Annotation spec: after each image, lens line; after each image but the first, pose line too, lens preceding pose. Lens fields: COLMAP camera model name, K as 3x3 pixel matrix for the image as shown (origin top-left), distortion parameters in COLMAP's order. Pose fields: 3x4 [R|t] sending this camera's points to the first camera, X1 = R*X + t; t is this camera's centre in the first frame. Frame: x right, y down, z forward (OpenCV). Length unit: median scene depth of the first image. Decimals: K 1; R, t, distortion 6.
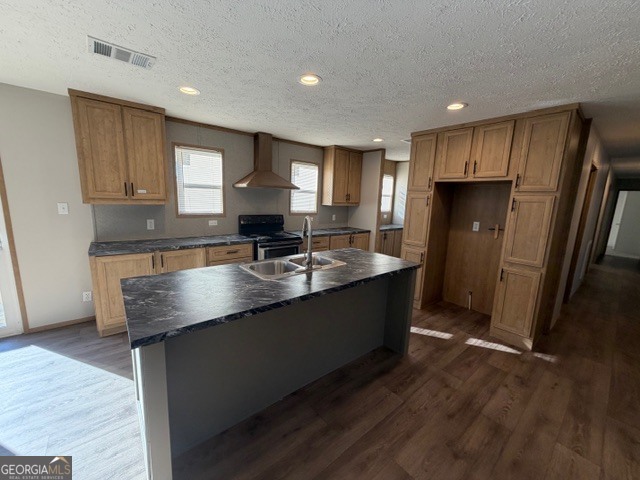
lens RADIAL K [[256.8, 0, 314.6], [0, 256.8, 240.2], [0, 0, 1]] dist [0.009775, -0.000111]
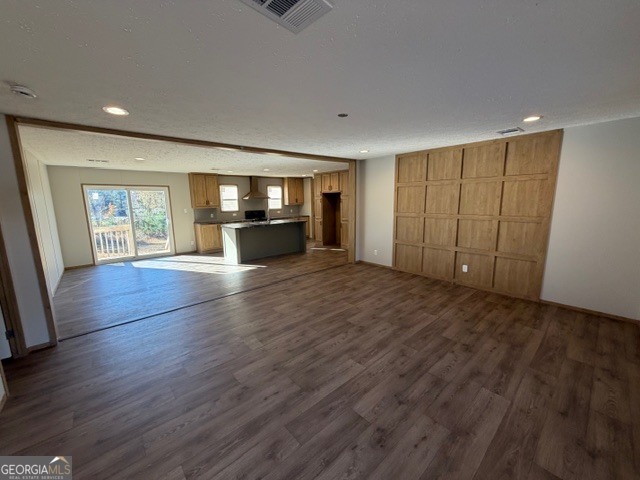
lens RADIAL K [[257.3, 0, 318.7], [0, 257.3, 236.7], [0, 0, 1]] dist [0.000987, -0.000327]
pose [[0.997299, -0.062716, 0.038228, 0.315368], [0.063534, 0.997768, -0.020577, 0.266075], [-0.036852, 0.022950, 0.999057, -1.597420]]
